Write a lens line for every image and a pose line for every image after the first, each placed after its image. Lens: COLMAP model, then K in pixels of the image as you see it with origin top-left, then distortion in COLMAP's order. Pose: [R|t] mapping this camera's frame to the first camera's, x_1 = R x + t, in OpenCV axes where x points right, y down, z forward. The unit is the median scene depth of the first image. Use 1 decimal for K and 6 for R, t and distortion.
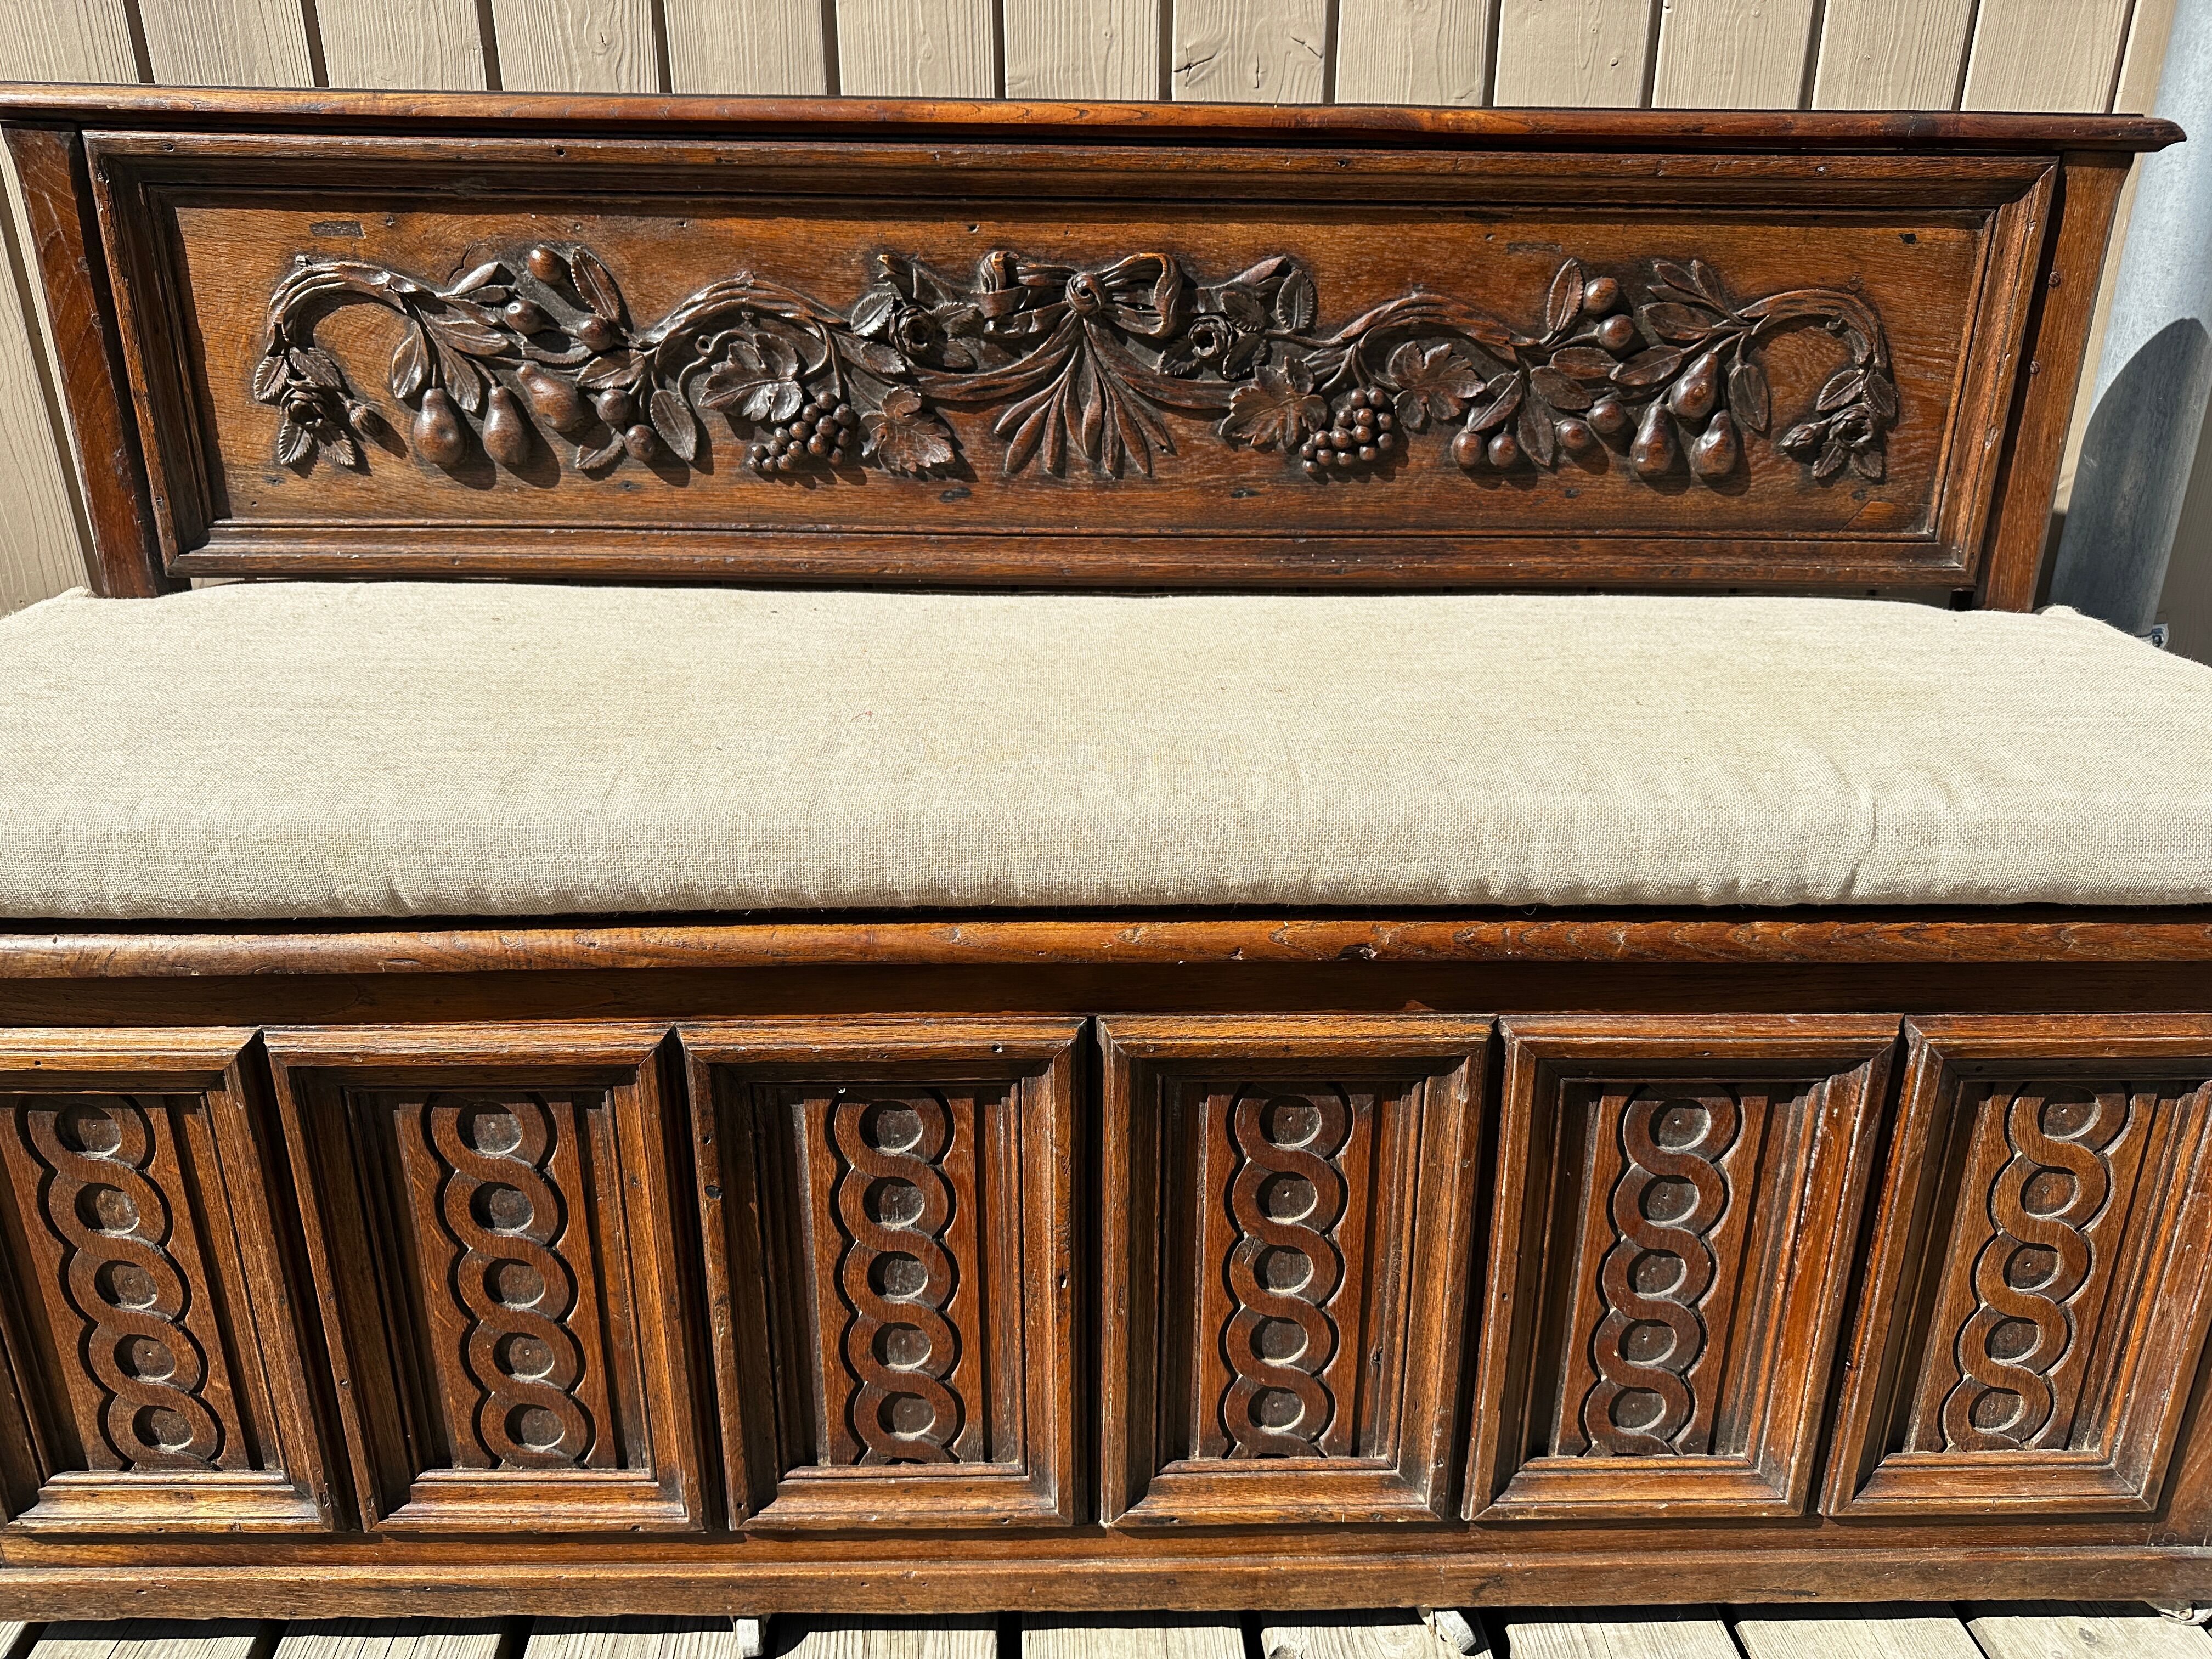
lens RADIAL K [[1596.0, 0, 1098.3], [0, 1596.0, 822.2], [0, 0, 1]] dist [0.014686, -0.030125]
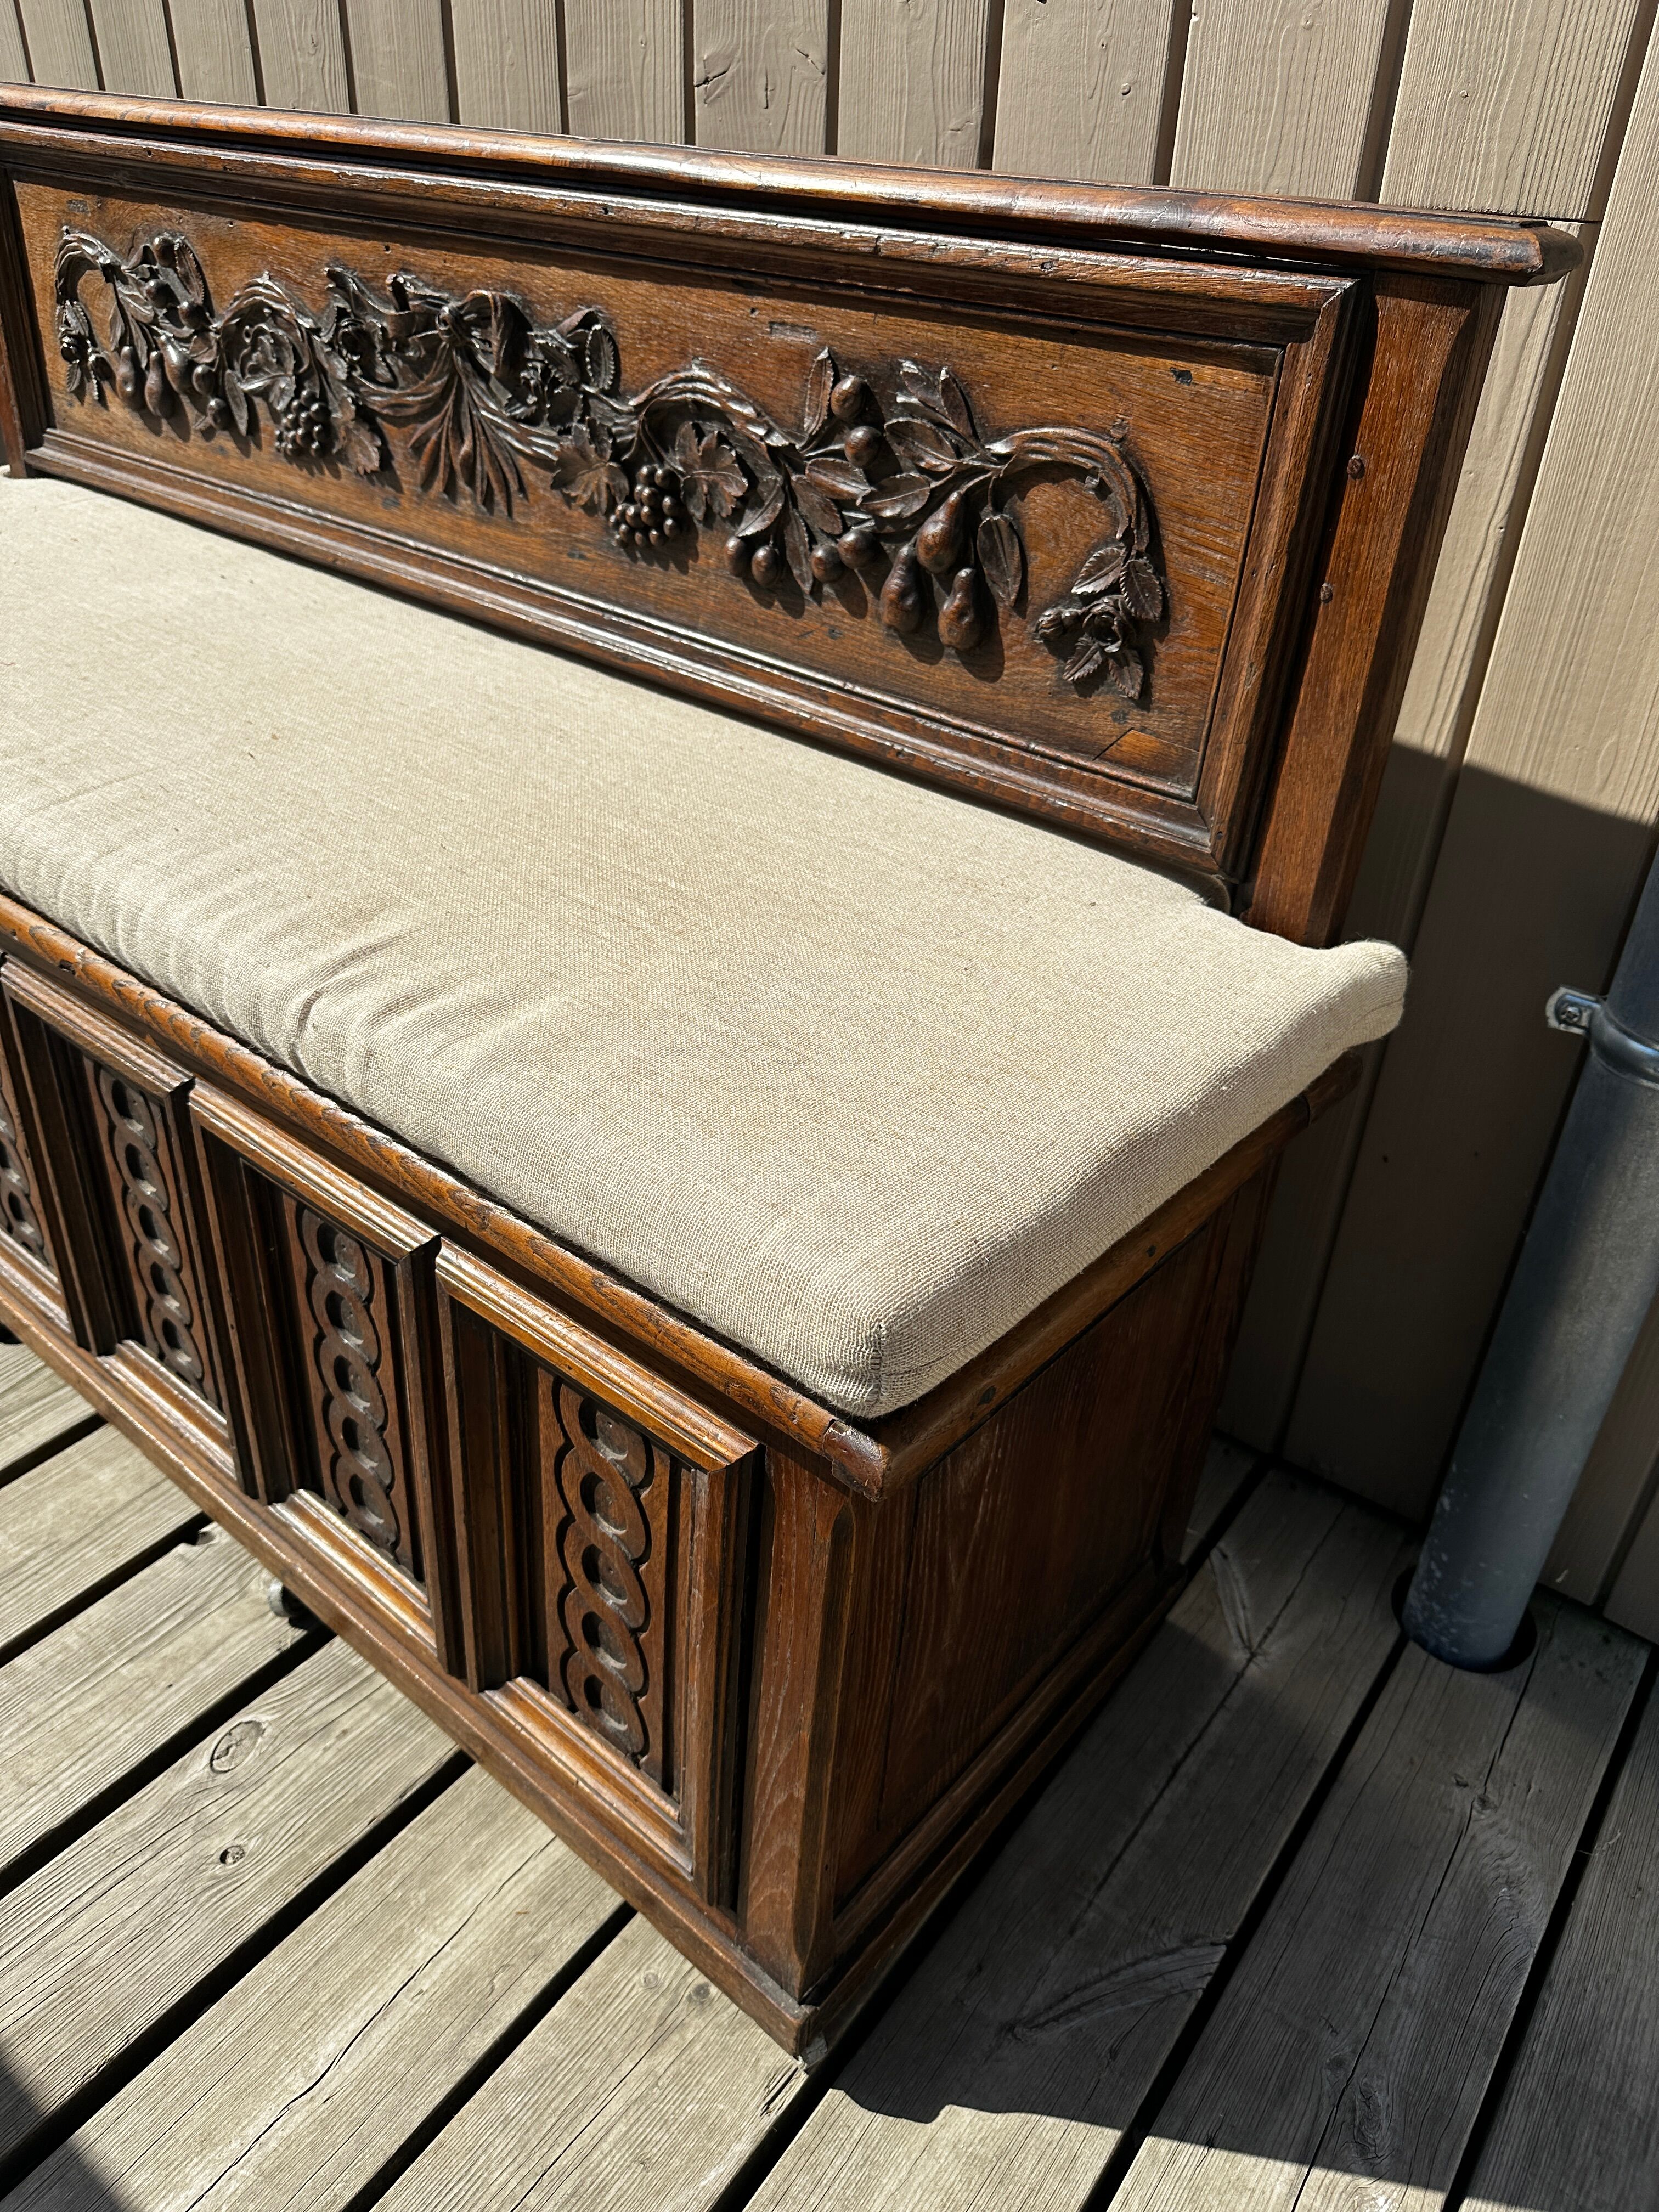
lens RADIAL K [[1596.0, 0, 829.1], [0, 1596.0, 1098.0], [0, 0, 1]] dist [0.014686, -0.030125]
pose [[0.751214, 0.377691, -0.541320, 0.906107], [-0.279295, 0.924958, 0.257773, -0.204224], [0.598057, -0.042455, 0.800328, 0.305373]]
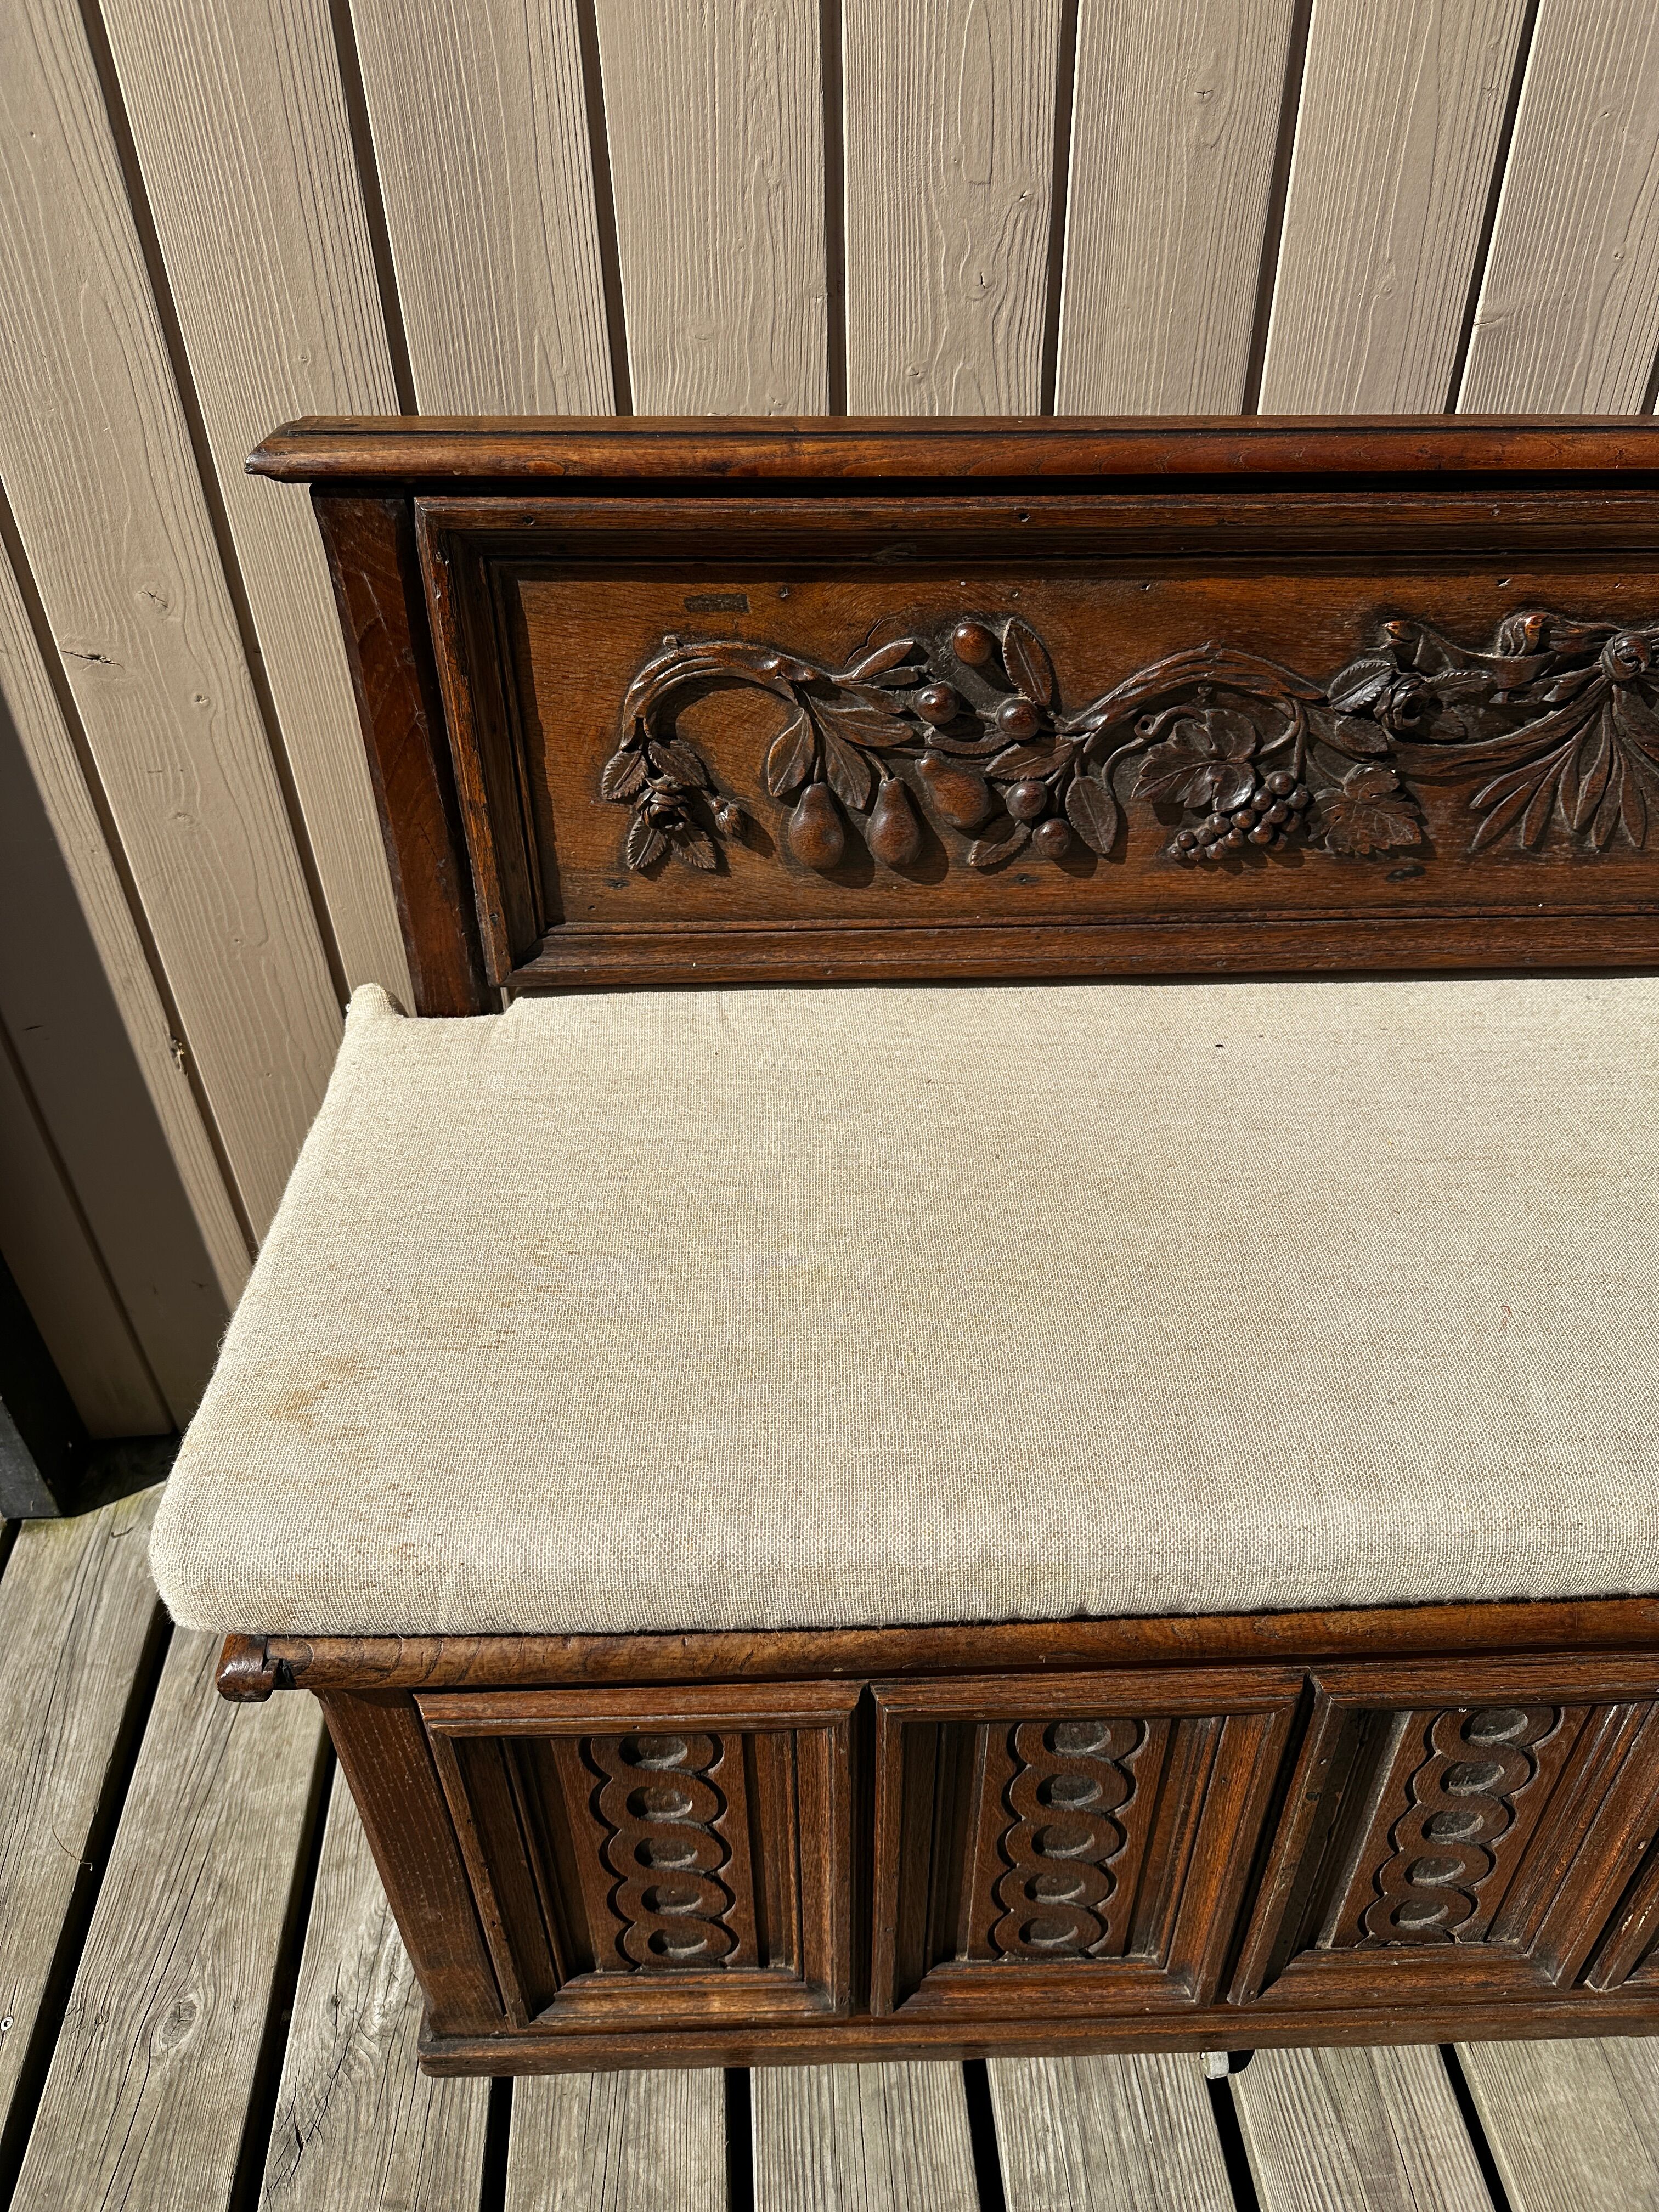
lens RADIAL K [[1585.4, 0, 835.7], [0, 1585.4, 1111.1], [0, 0, 1]] dist [0.030681, -0.050254]
pose [[0.999883, -0.014608, -0.004518, -0.407554], [0.015286, 0.961791, 0.273359, -0.335506], [0.000352, -0.273396, 0.961902, 0.157494]]
